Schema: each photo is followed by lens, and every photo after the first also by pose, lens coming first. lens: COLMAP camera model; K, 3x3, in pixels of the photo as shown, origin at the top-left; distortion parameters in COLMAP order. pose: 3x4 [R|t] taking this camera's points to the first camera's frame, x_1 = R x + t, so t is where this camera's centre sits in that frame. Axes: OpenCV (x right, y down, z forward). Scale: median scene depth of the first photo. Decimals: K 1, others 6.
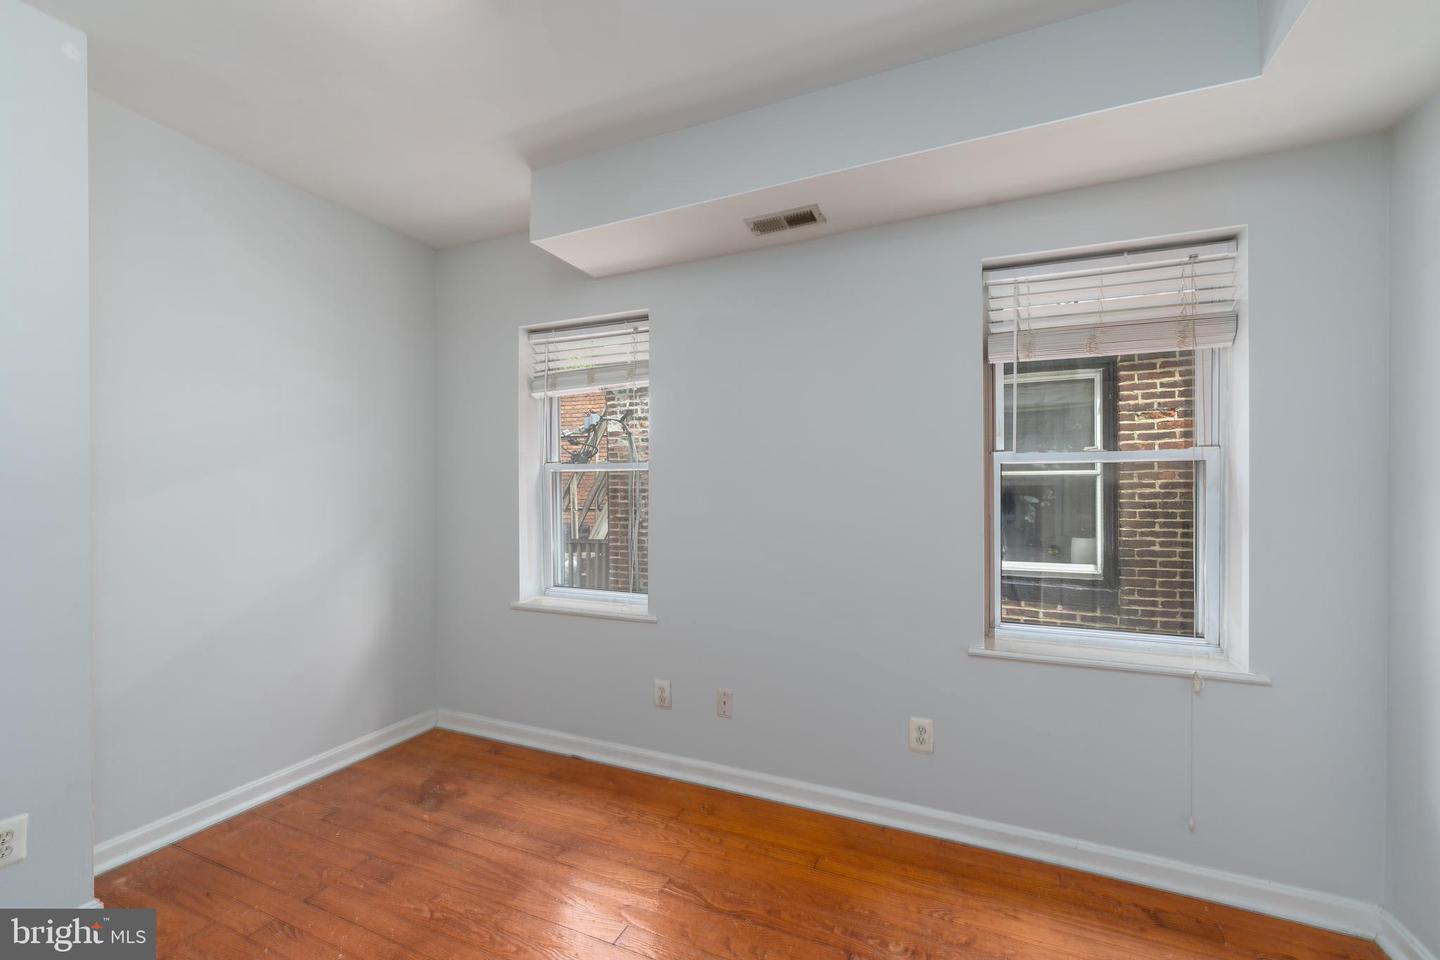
lens RADIAL K [[589.3, 0, 731.2], [0, 589.3, 487.0], [0, 0, 1]] dist [0.005993, -0.002480]
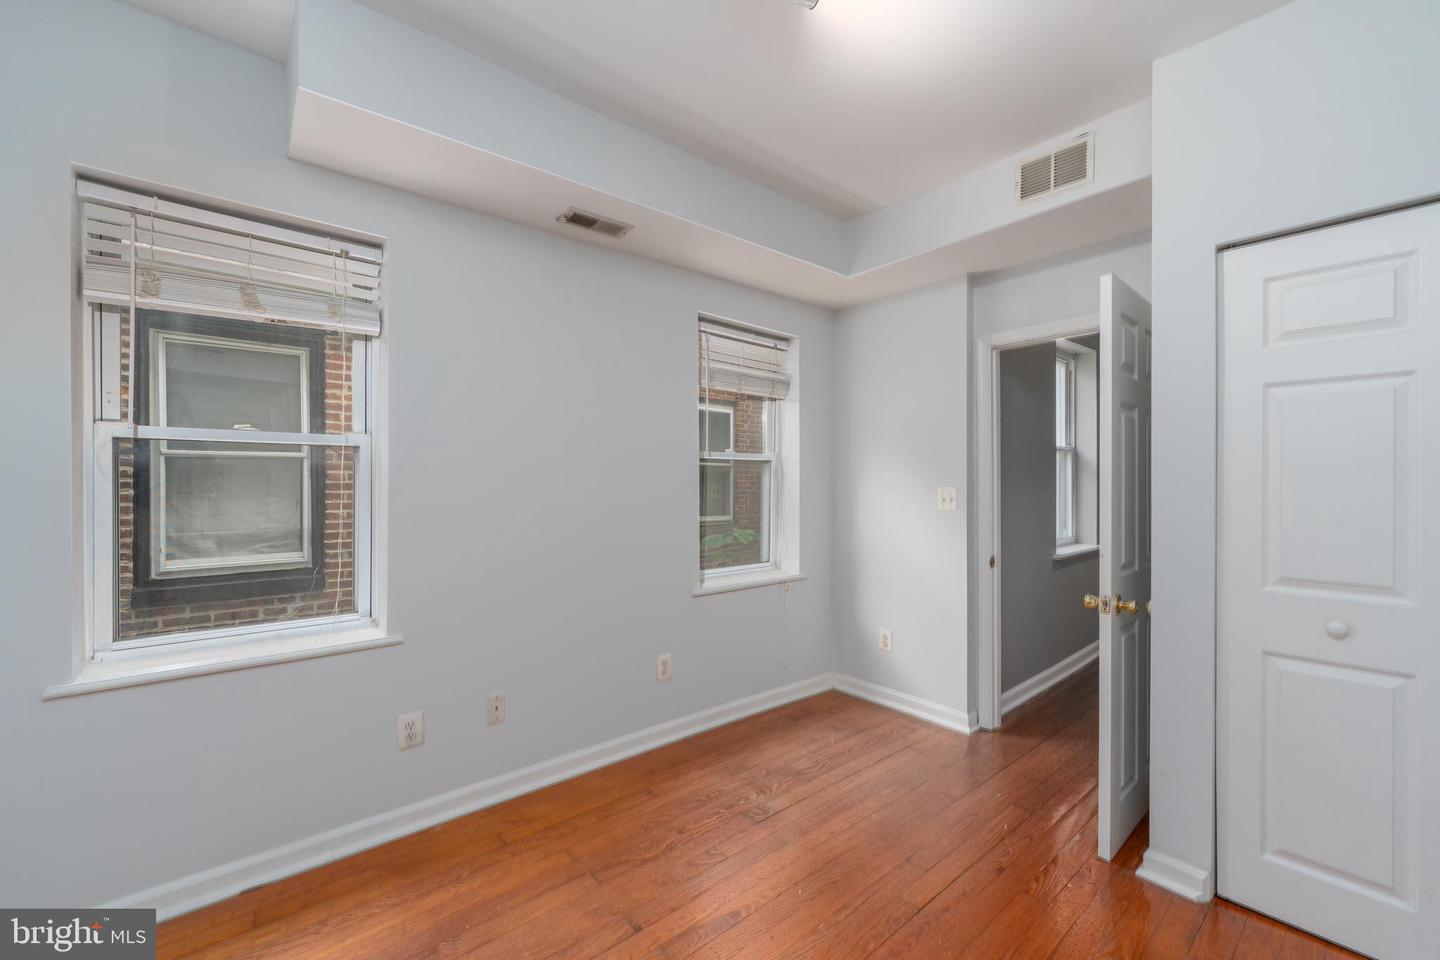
lens RADIAL K [[589.3, 0, 716.1], [0, 589.3, 474.9], [0, 0, 1]] dist [0.005993, -0.002480]
pose [[0.439516, 0.011748, 0.898158, -0.722504], [-0.008549, 0.999924, -0.008895, 0.011996], [-0.898194, -0.003769, 0.439583, 0.312865]]
